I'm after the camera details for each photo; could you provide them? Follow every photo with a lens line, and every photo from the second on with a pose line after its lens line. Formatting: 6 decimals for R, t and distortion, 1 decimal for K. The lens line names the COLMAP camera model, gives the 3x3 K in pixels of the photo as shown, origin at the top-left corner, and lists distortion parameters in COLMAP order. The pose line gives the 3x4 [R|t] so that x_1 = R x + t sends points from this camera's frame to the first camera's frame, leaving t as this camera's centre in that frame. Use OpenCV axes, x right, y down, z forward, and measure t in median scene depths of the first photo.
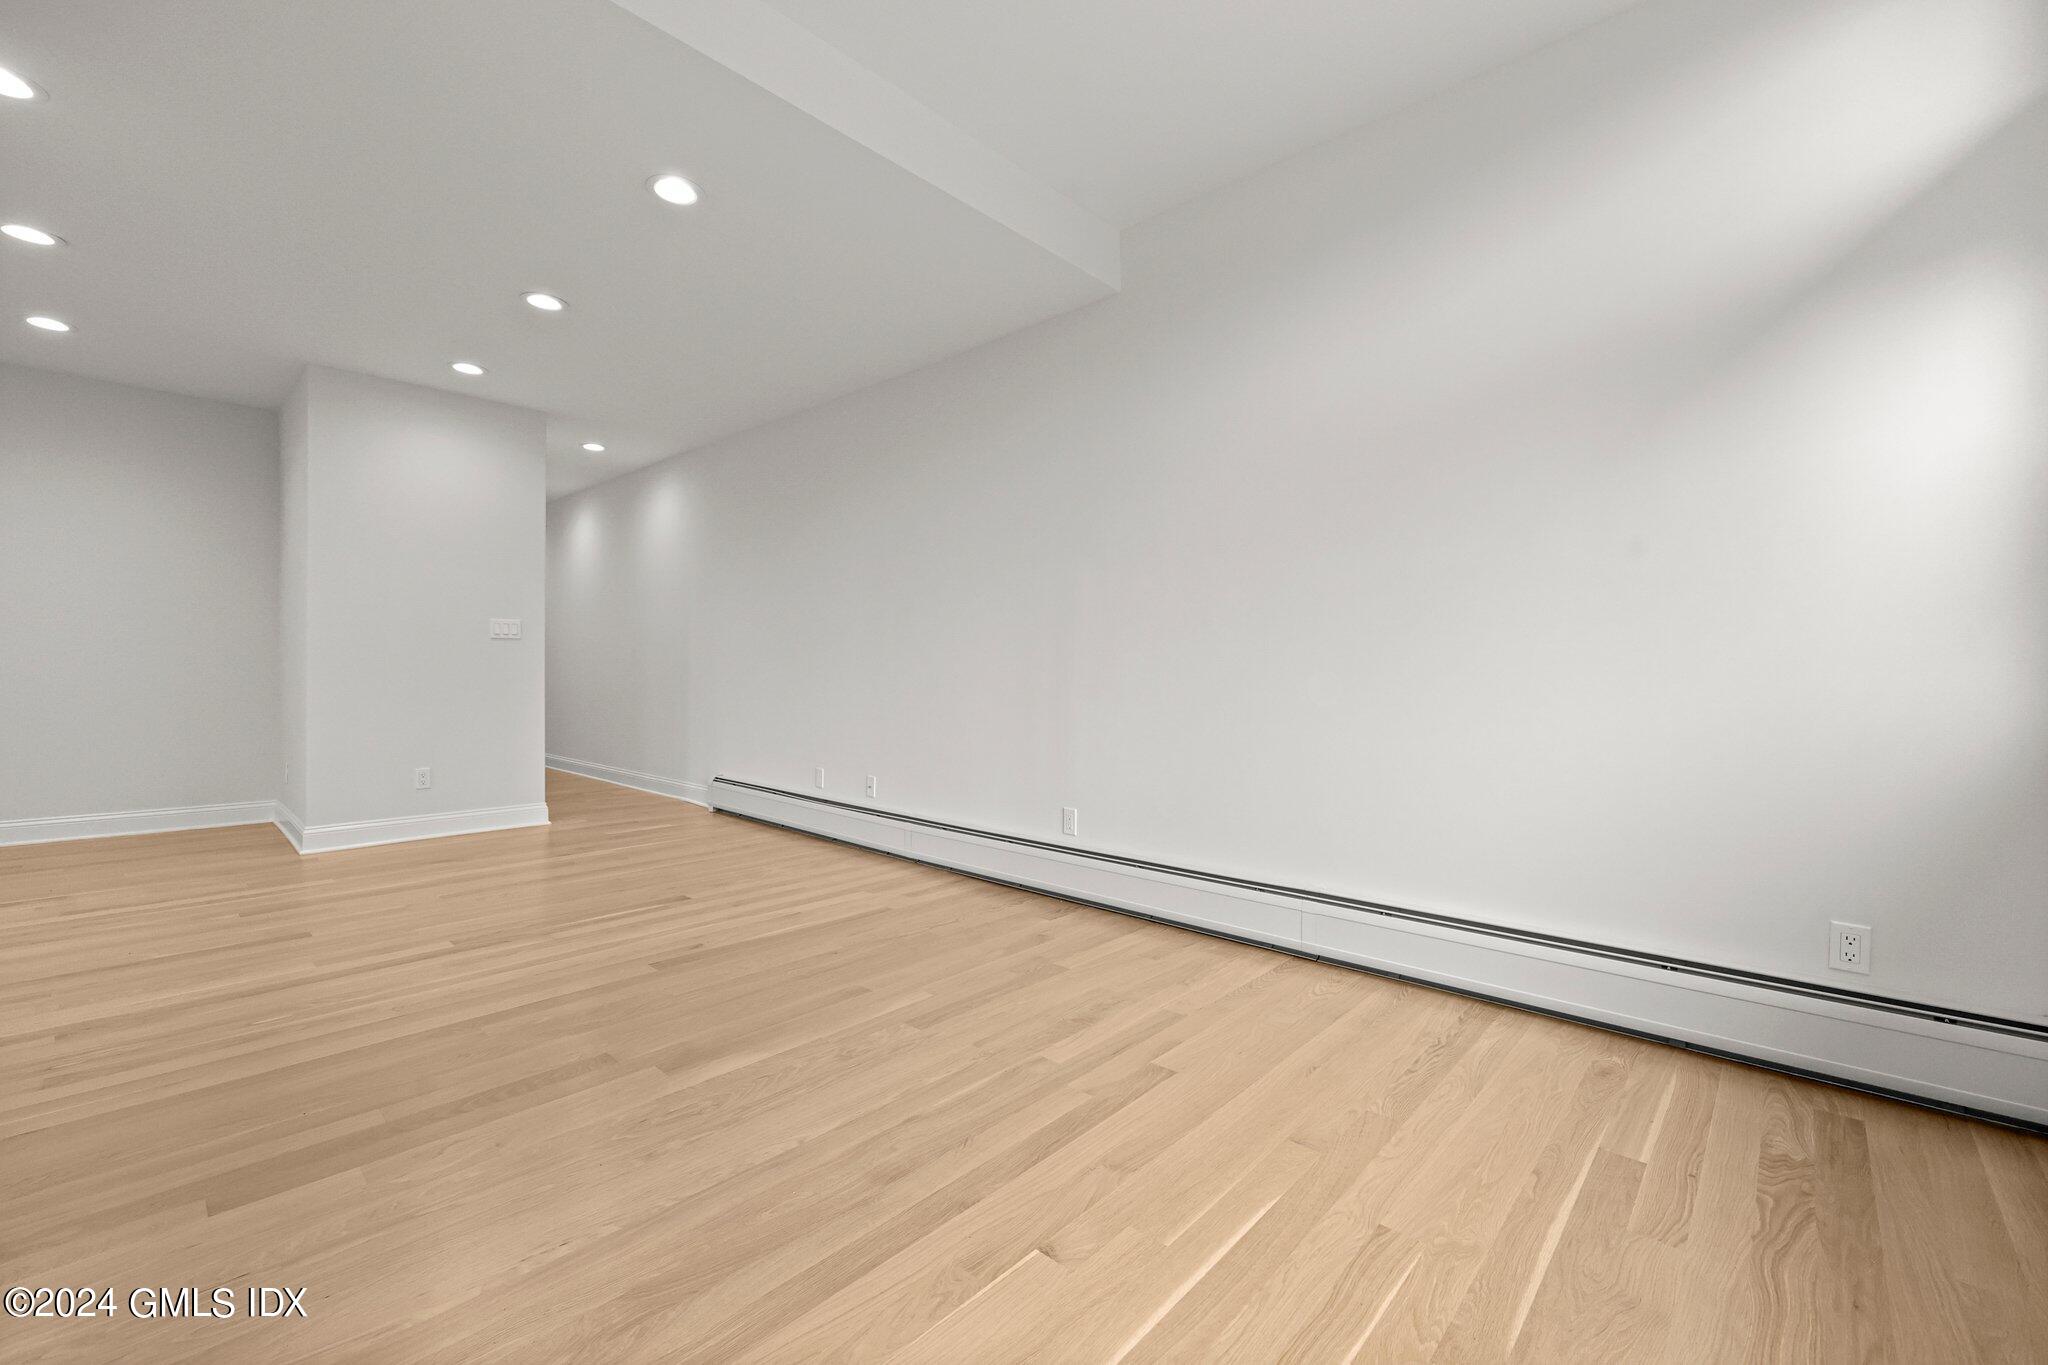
lens RADIAL K [[827.1, 0, 1041.2], [0, 827.1, 688.9], [0, 0, 1]] dist [0.000647, -0.000667]
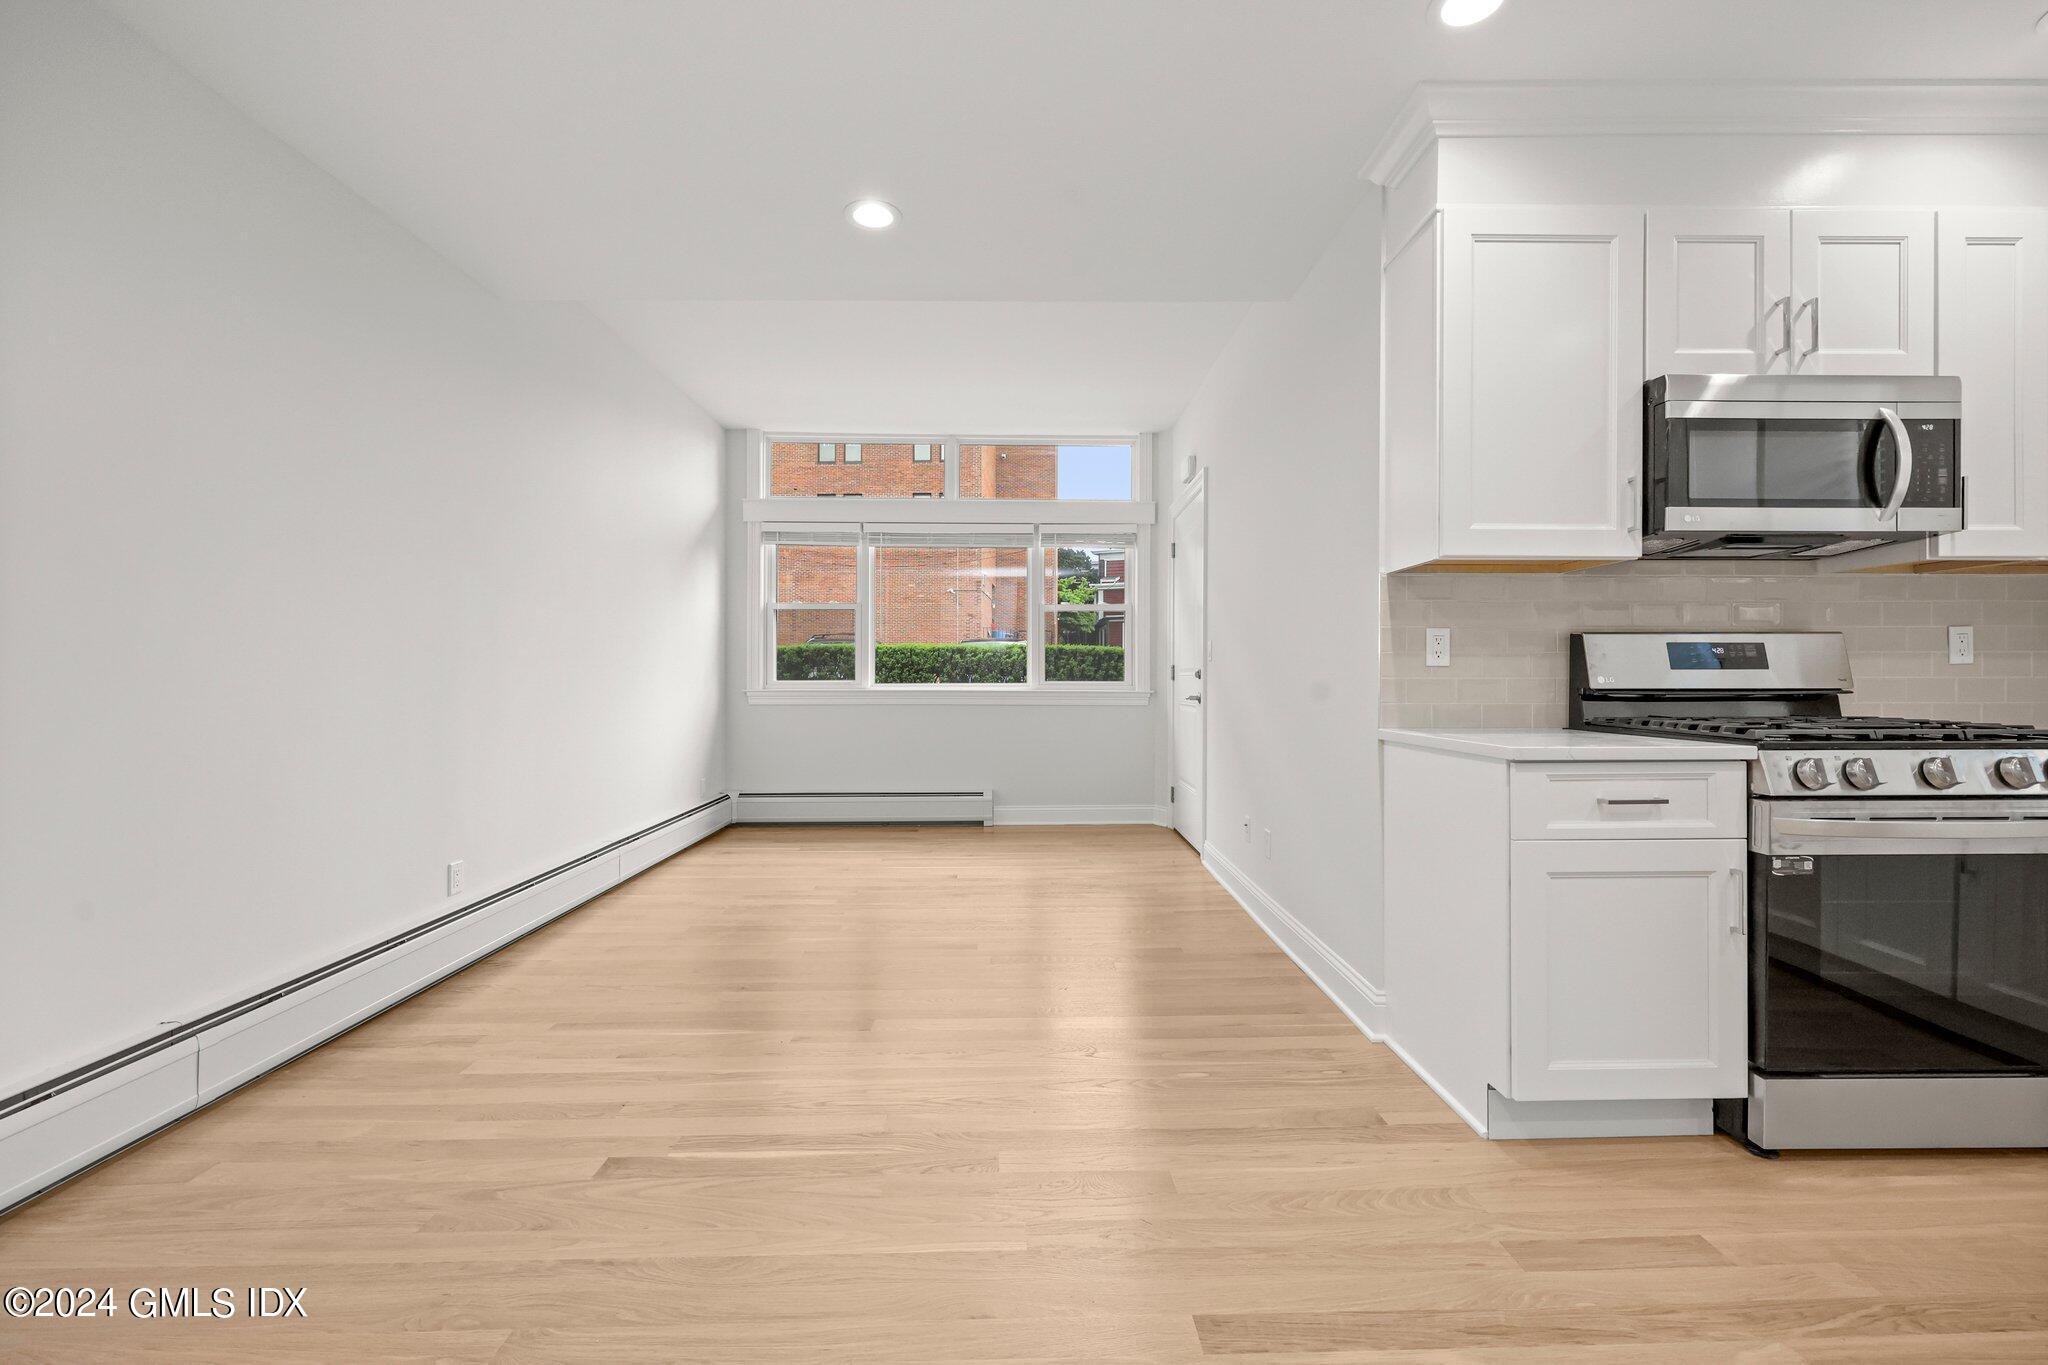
lens RADIAL K [[827.1, 0, 1032.3], [0, 827.1, 683.2], [0, 0, 1]] dist [0.000647, -0.000667]
pose [[-0.690993, -0.015198, 0.722701, -1.182910], [0.005414, 0.999642, 0.026199, -0.062238], [-0.722841, 0.022016, -0.690664, 1.419811]]
